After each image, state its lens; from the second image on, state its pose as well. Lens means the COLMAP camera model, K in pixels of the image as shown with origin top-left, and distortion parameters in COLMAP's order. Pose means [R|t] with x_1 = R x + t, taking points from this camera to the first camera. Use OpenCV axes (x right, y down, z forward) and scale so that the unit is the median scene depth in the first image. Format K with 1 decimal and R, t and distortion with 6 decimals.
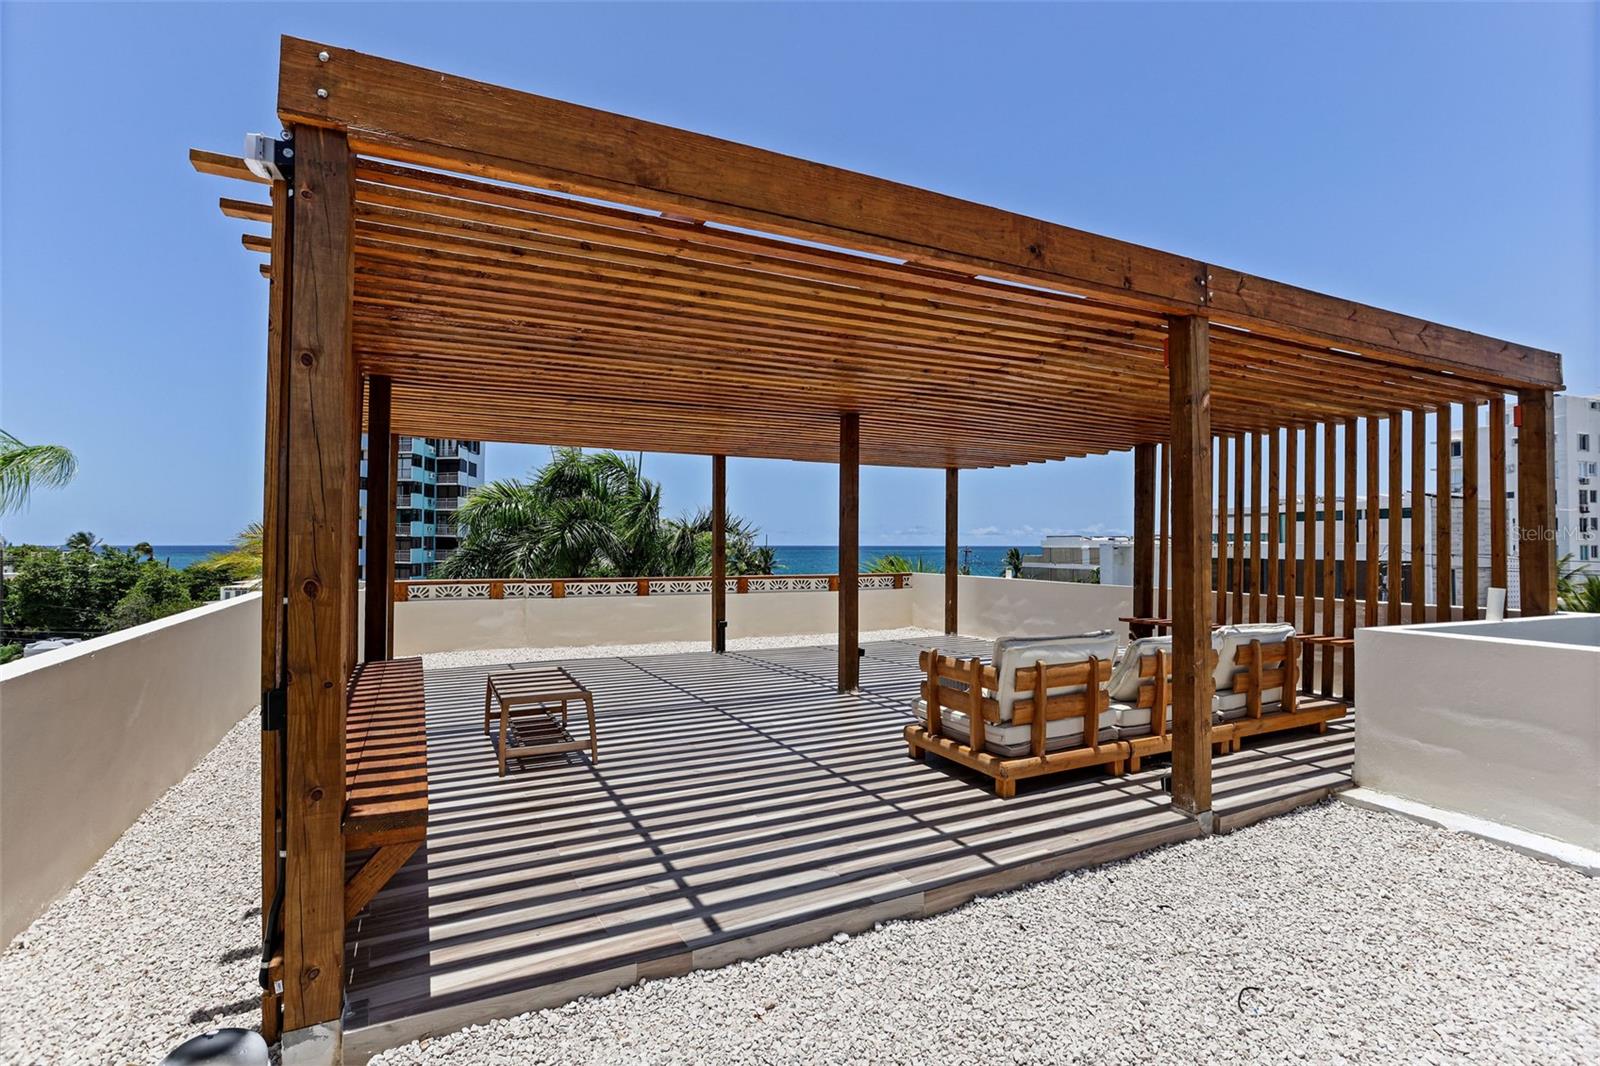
lens RADIAL K [[769.8, 0, 800.0], [0, 769.8, 533.0], [0, 0, 1]] dist [-0.037257, 0.021375]
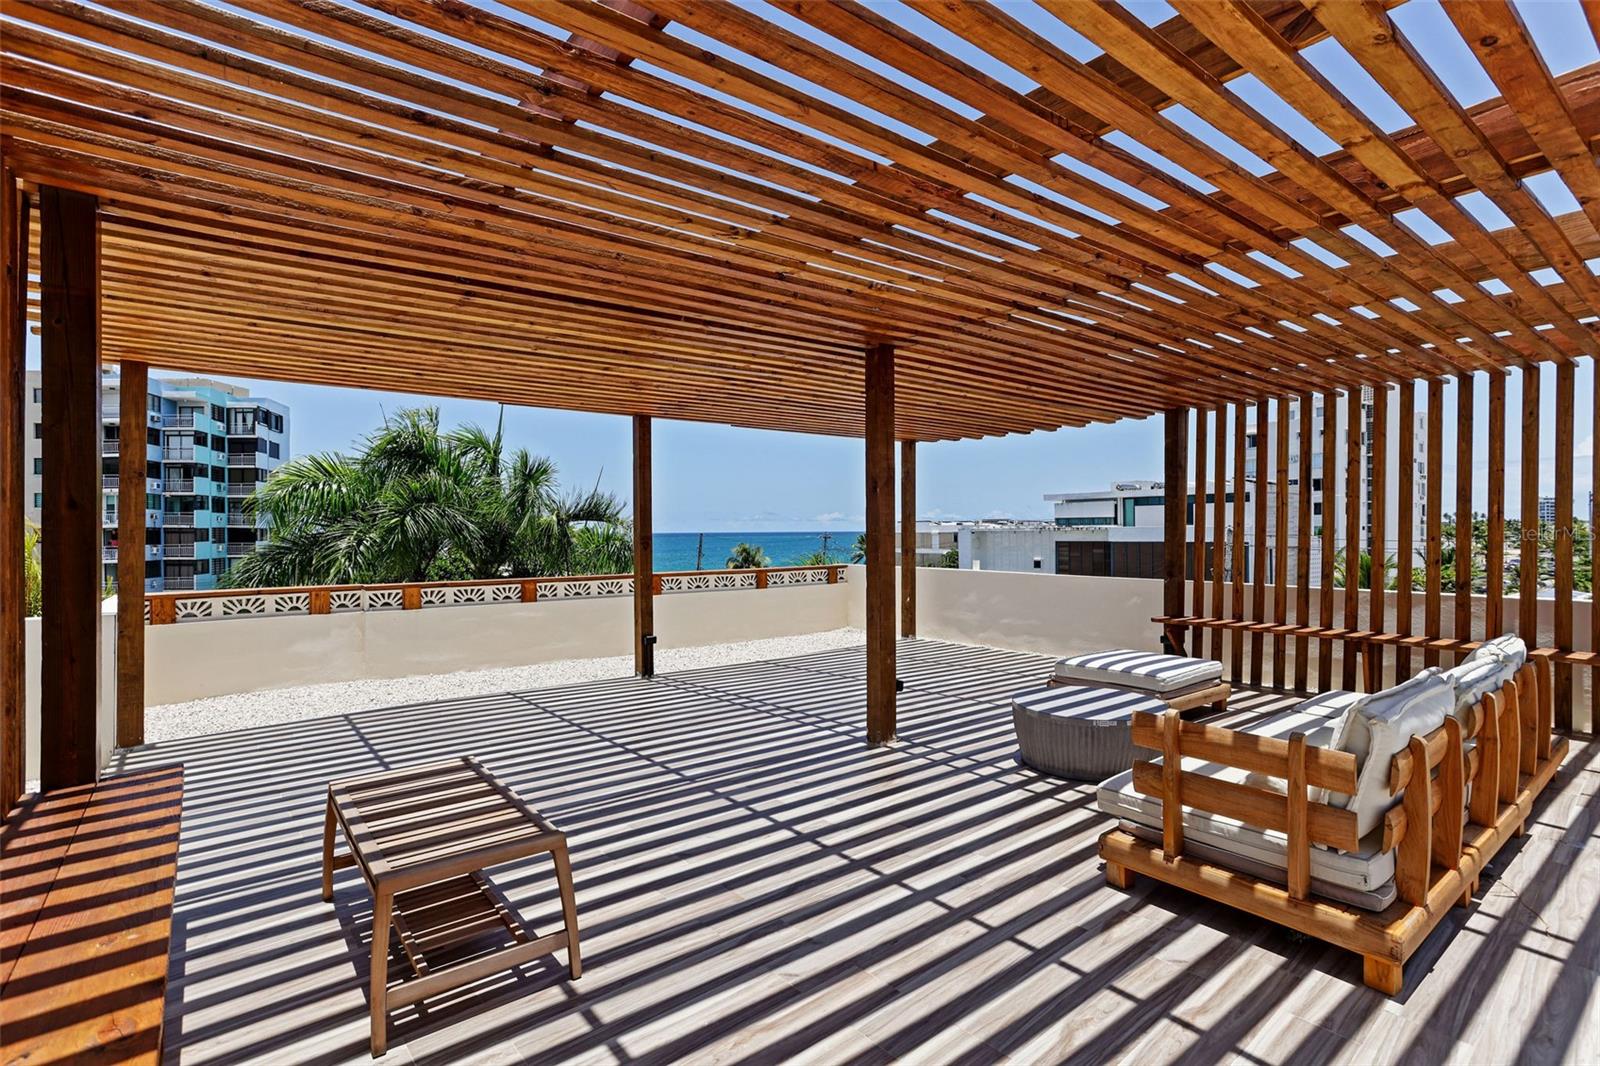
lens RADIAL K [[769.8, 0, 800.0], [0, 769.8, 533.0], [0, 0, 1]] dist [-0.037257, 0.021375]
pose [[0.979933, -0.010598, 0.199046, -0.103856], [0.007201, 0.999816, 0.017786, 0.001148], [-0.199198, -0.015996, 0.979829, 0.229844]]
